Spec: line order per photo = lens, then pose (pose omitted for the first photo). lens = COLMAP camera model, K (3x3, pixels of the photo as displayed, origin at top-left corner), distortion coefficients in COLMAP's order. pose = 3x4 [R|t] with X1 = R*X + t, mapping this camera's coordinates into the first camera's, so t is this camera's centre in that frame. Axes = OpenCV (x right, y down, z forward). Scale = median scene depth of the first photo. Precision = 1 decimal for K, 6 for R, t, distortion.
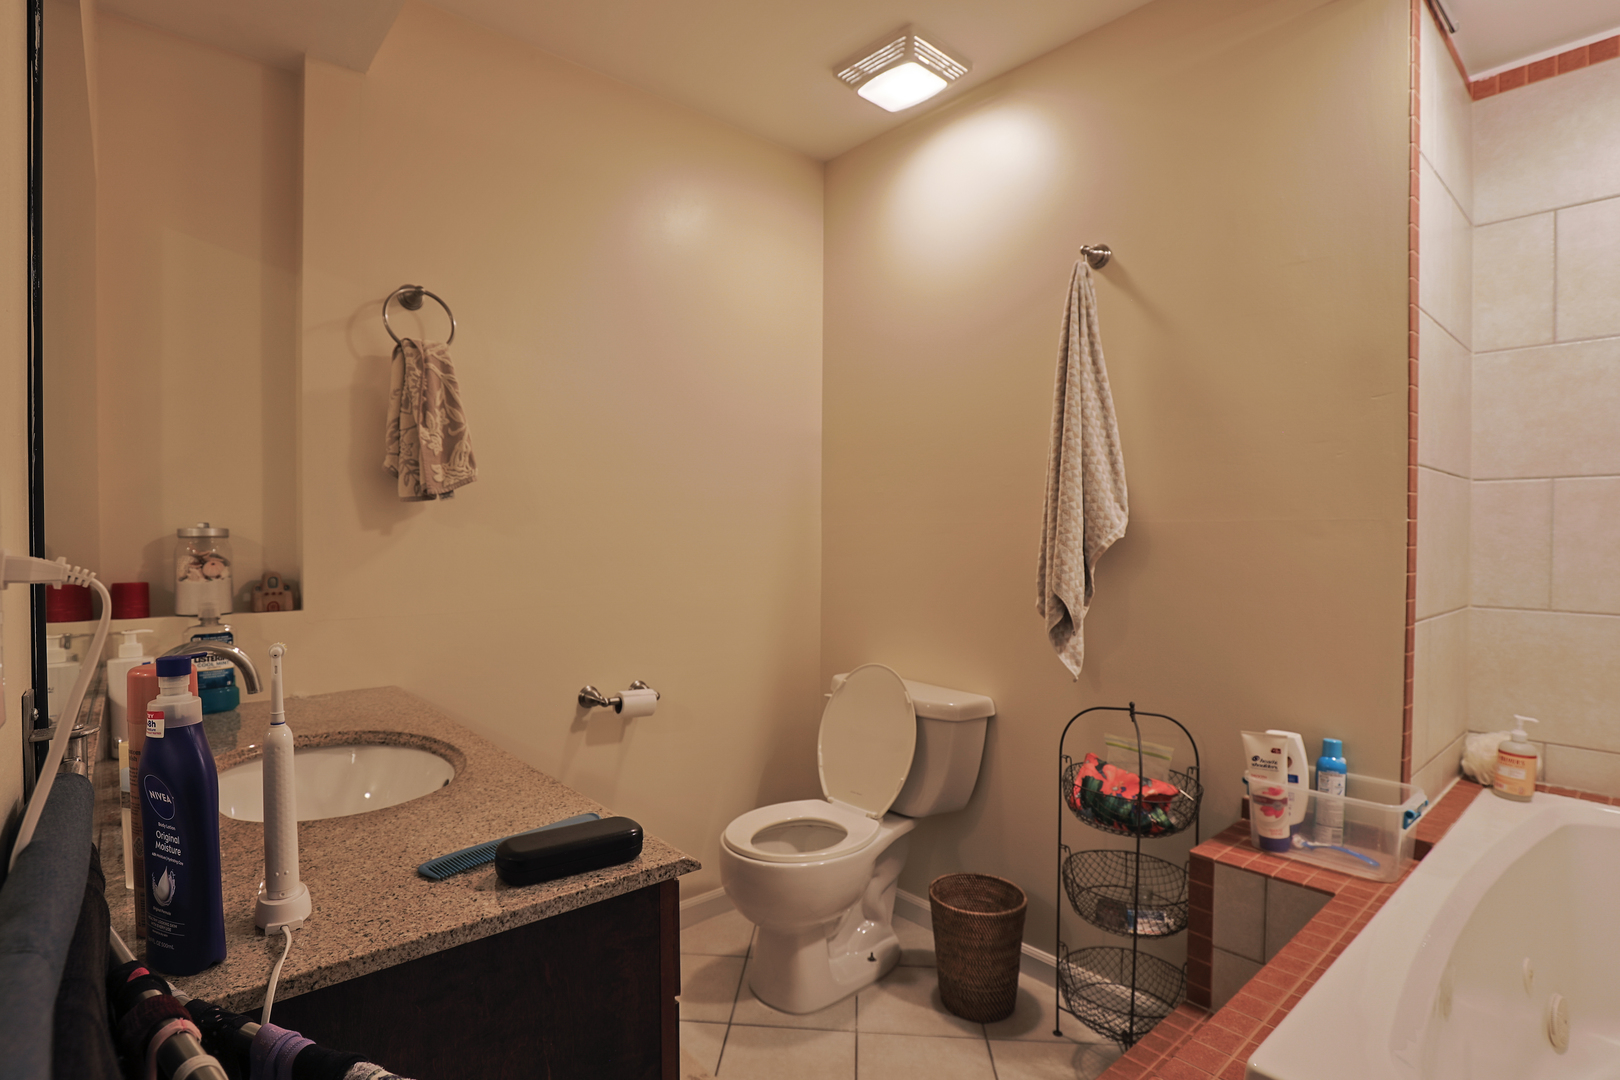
lens RADIAL K [[818.4, 0, 810.0], [0, 818.4, 540.0], [0, 0, 1]] dist [-0.002297, -0.000434]
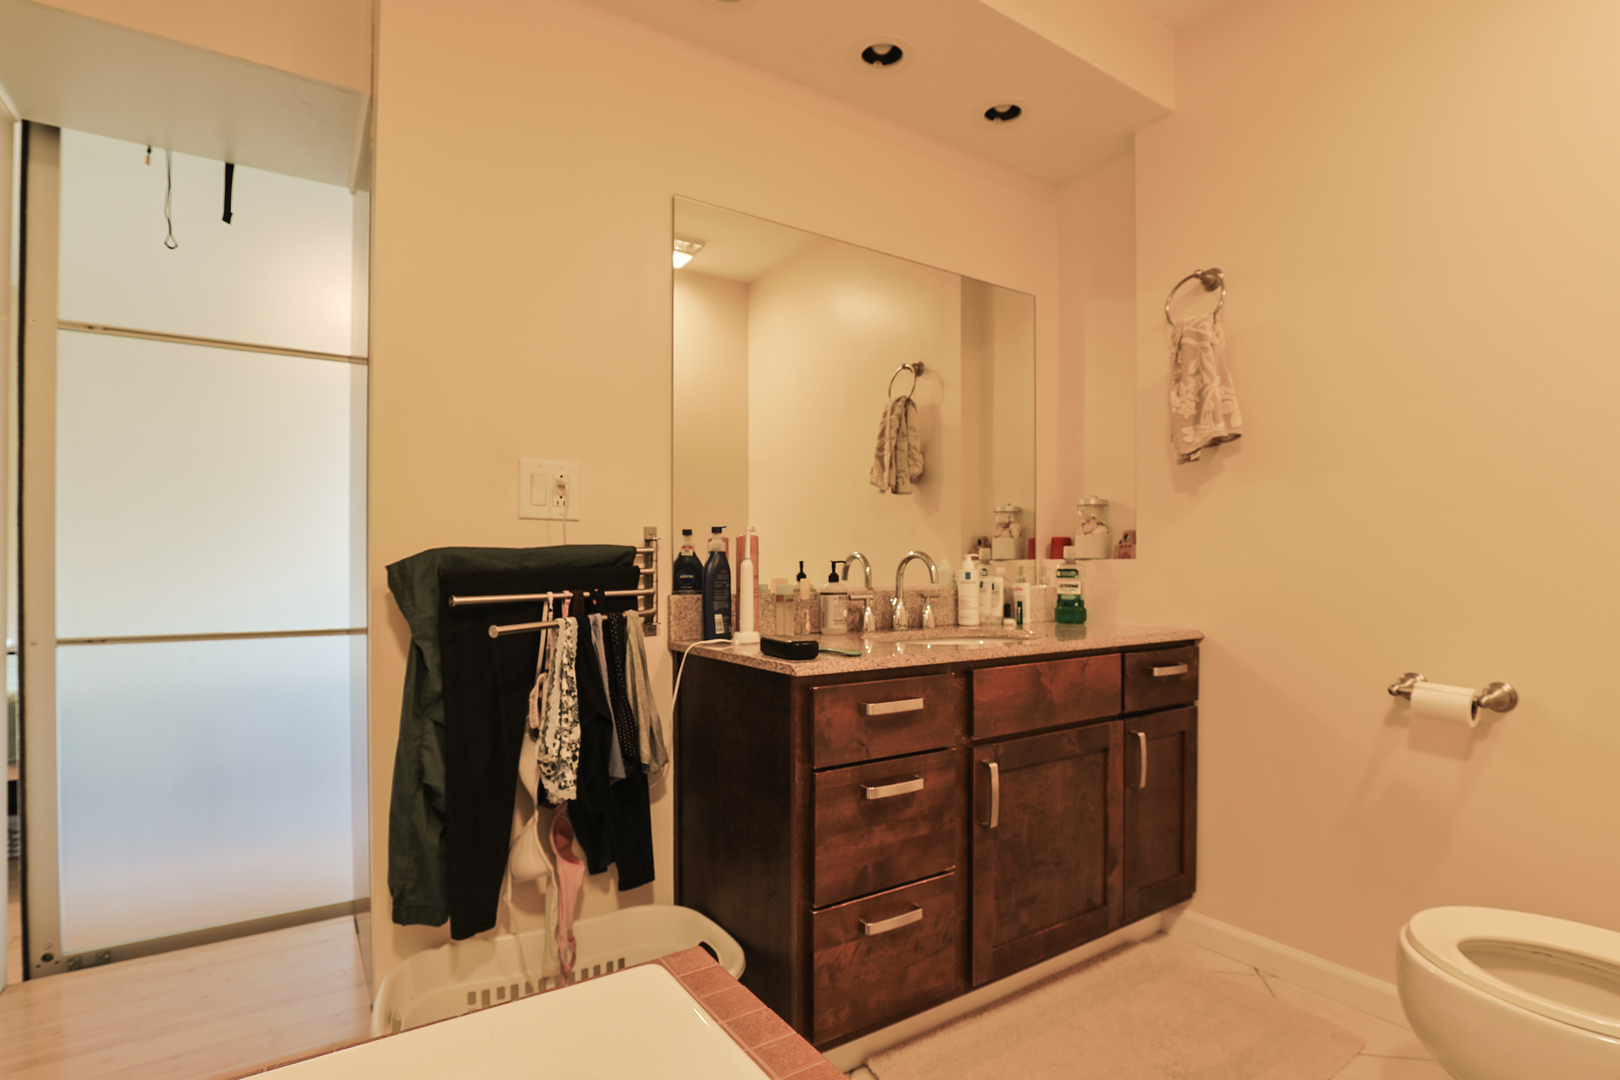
lens RADIAL K [[818.4, 0, 810.0], [0, 818.4, 540.0], [0, 0, 1]] dist [-0.002297, -0.000434]
pose [[-0.092425, -0.028336, -0.995316, 0.687187], [-0.011310, 0.999560, -0.027407, 0.095837], [0.995655, 0.008724, -0.092705, 0.601645]]
